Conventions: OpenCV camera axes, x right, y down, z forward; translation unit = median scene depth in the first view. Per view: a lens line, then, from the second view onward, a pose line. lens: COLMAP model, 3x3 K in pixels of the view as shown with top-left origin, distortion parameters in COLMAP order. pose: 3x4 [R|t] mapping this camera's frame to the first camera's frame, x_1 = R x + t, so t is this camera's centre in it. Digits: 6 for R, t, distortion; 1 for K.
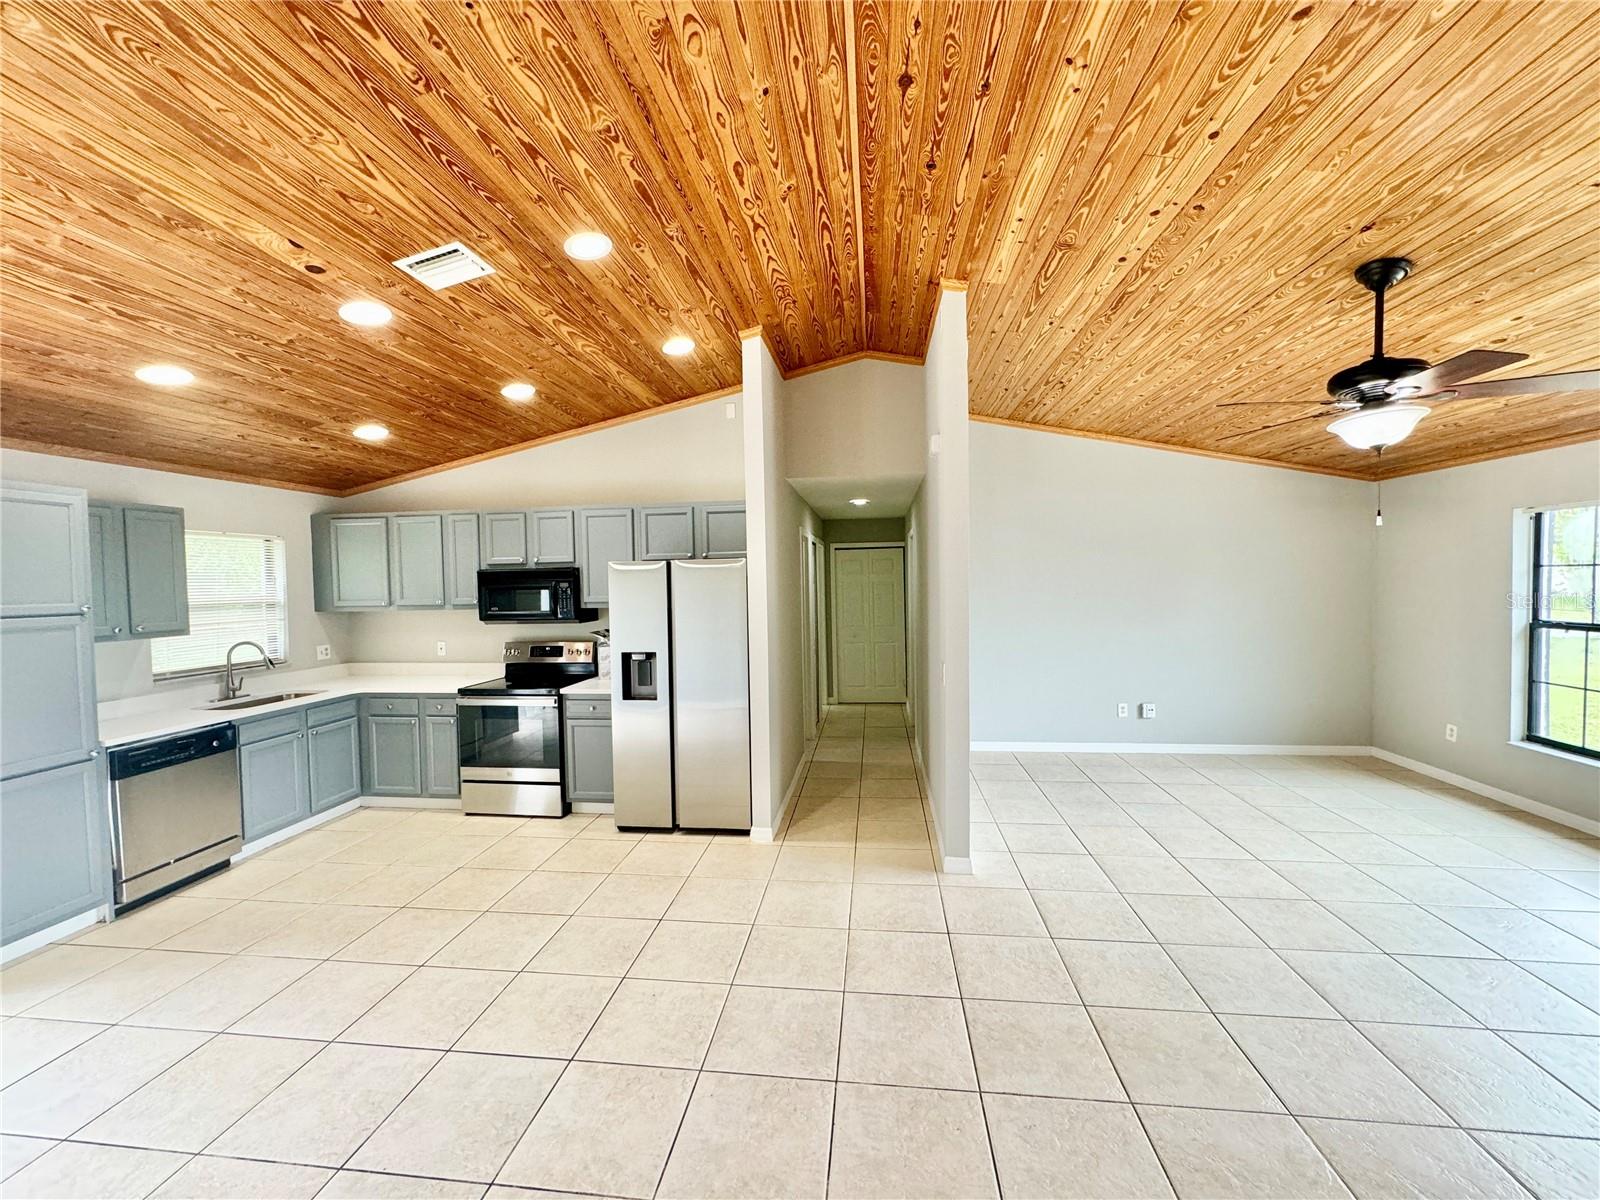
lens RADIAL K [[639.8, 0, 799.5], [0, 639.8, 602.0], [0, 0, 1]] dist [-0.002765, -0.000243]
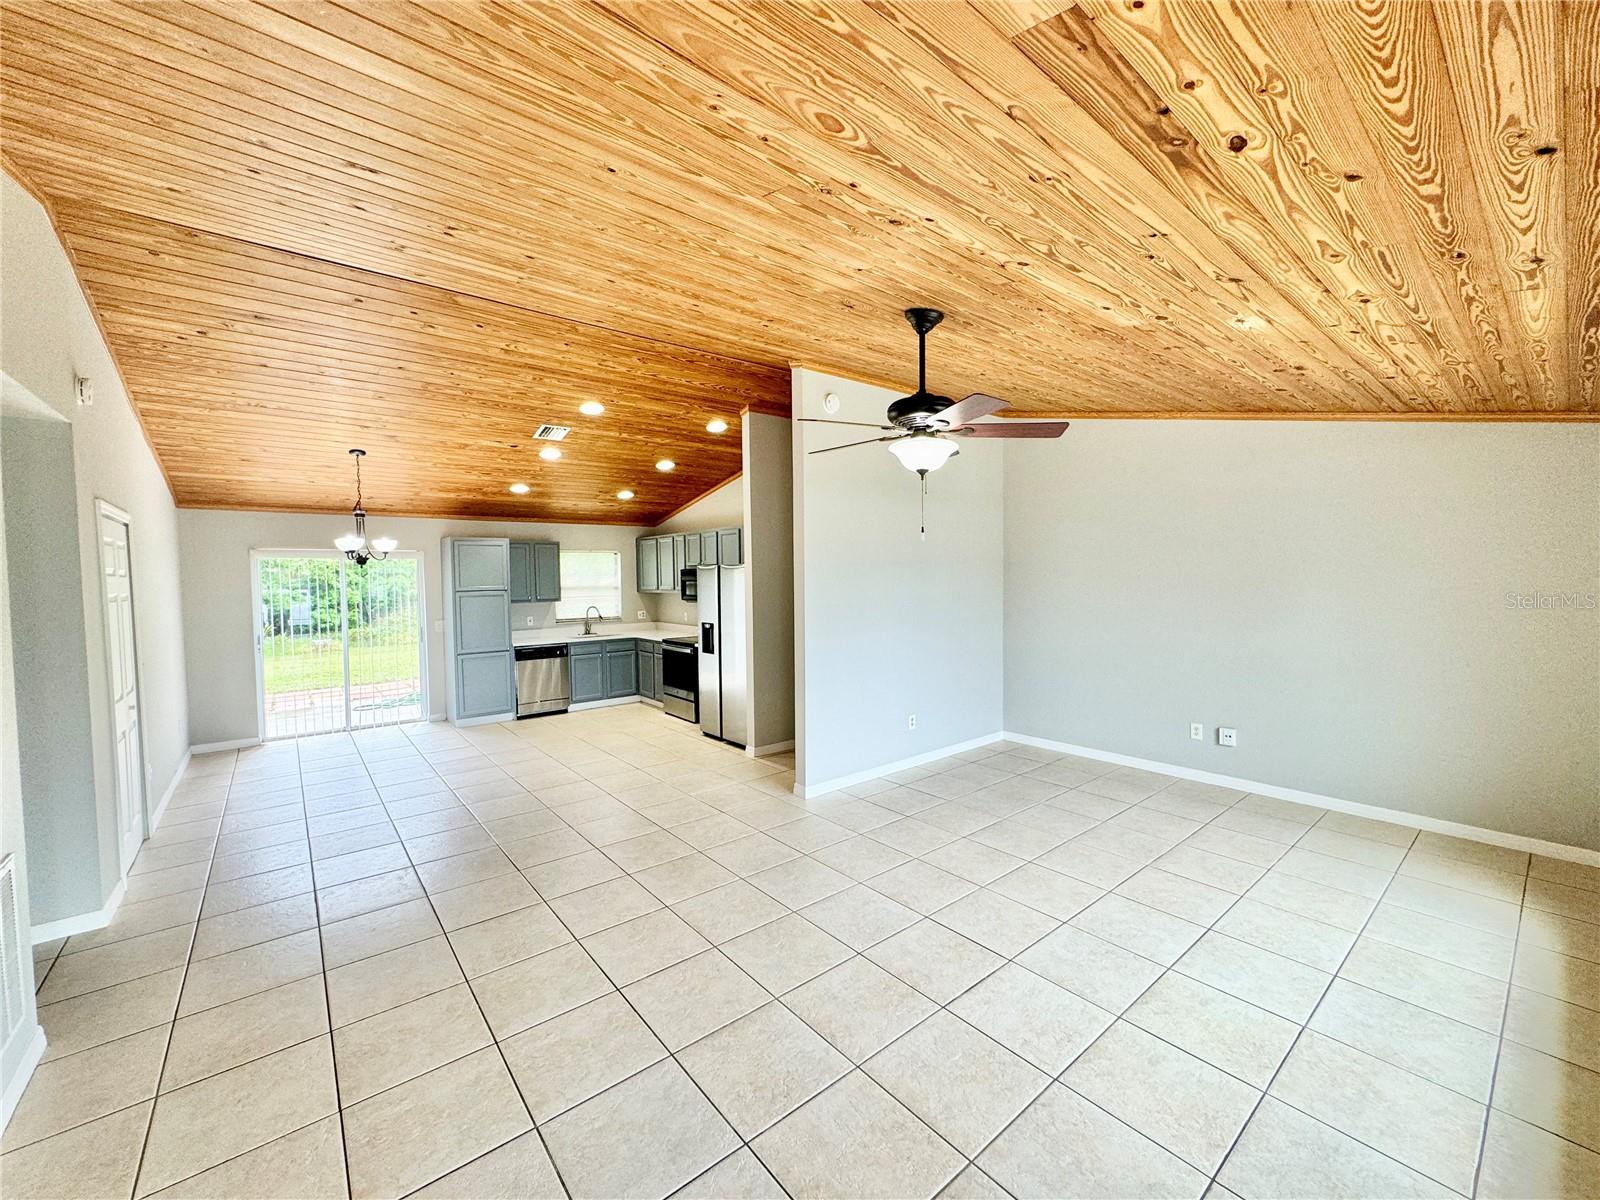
lens RADIAL K [[639.8, 0, 799.9], [0, 639.8, 600.7], [0, 0, 1]] dist [-0.002765, -0.000243]
pose [[0.723220, 0.036183, -0.689669, 1.021058], [-0.023238, 0.999336, 0.028061, -0.026836], [0.690227, -0.004268, 0.723581, 0.012858]]
